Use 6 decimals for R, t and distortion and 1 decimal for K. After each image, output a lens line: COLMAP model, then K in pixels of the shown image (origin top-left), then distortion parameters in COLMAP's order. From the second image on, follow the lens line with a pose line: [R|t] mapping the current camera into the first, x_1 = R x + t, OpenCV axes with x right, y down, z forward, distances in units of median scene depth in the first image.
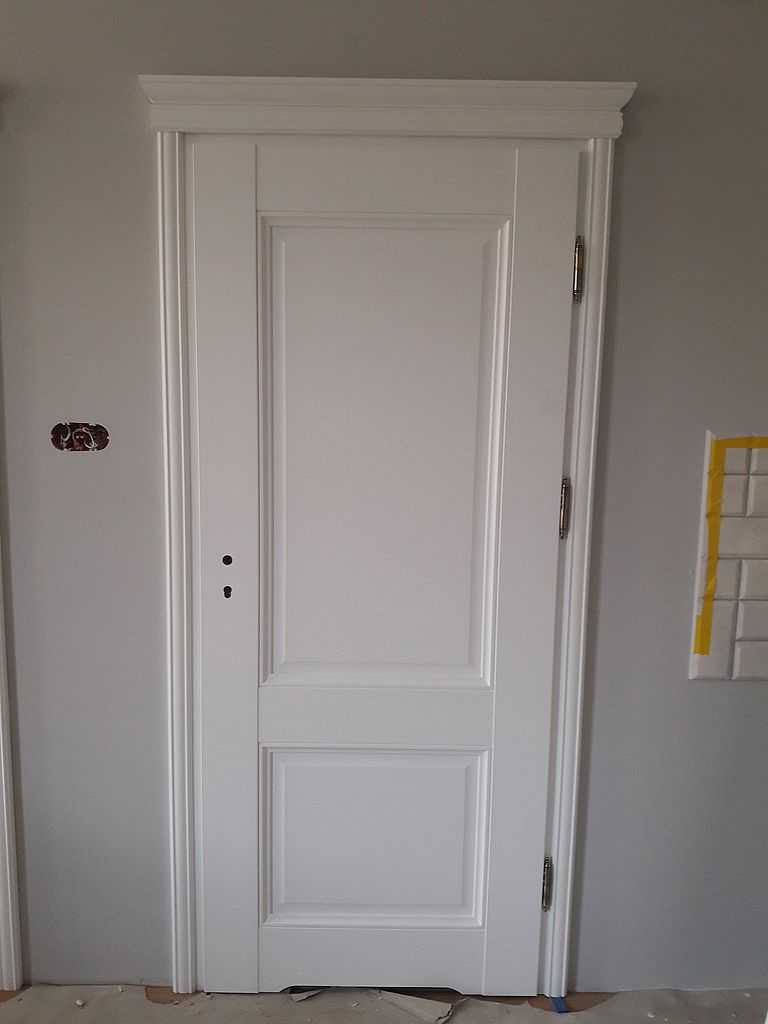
lens RADIAL K [[863.3, 0, 384.2], [0, 863.3, 504.9], [0, 0, 1]] dist [0.029462, -0.067061]
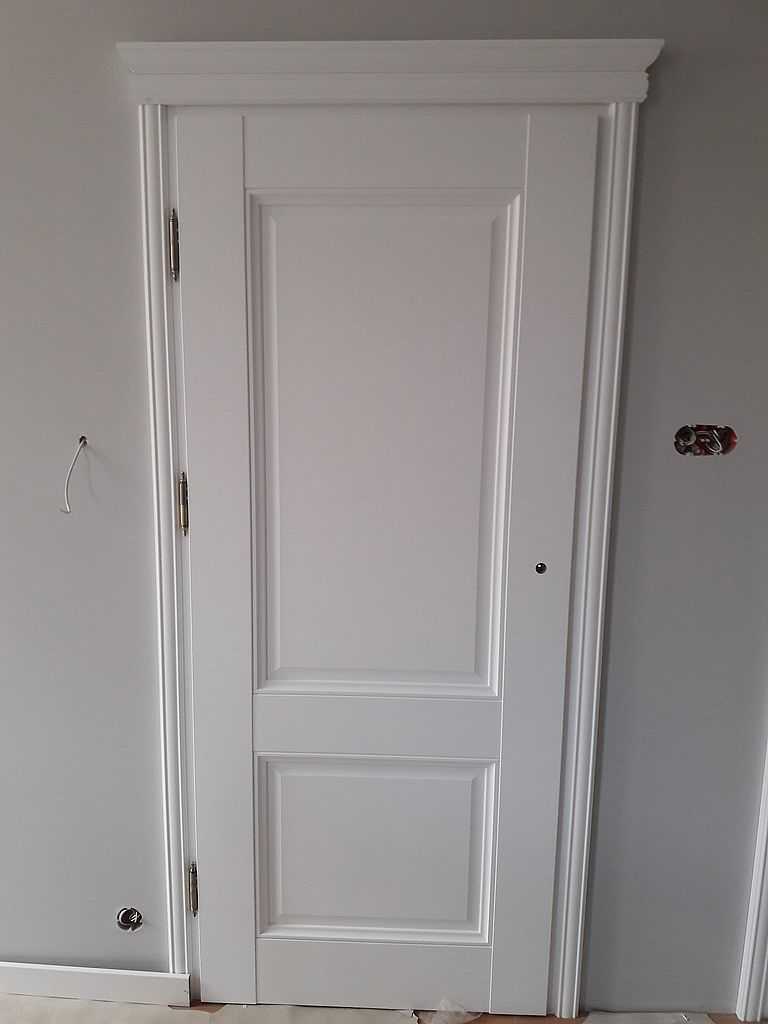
lens RADIAL K [[863.3, 0, 341.5], [0, 863.3, 500.7], [0, 0, 1]] dist [0.029462, -0.067061]
pose [[0.998302, 0.000308, -0.058251, -0.668826], [0.001126, 0.999697, 0.024585, -0.036175], [0.058241, -0.024609, 0.997999, 0.045310]]
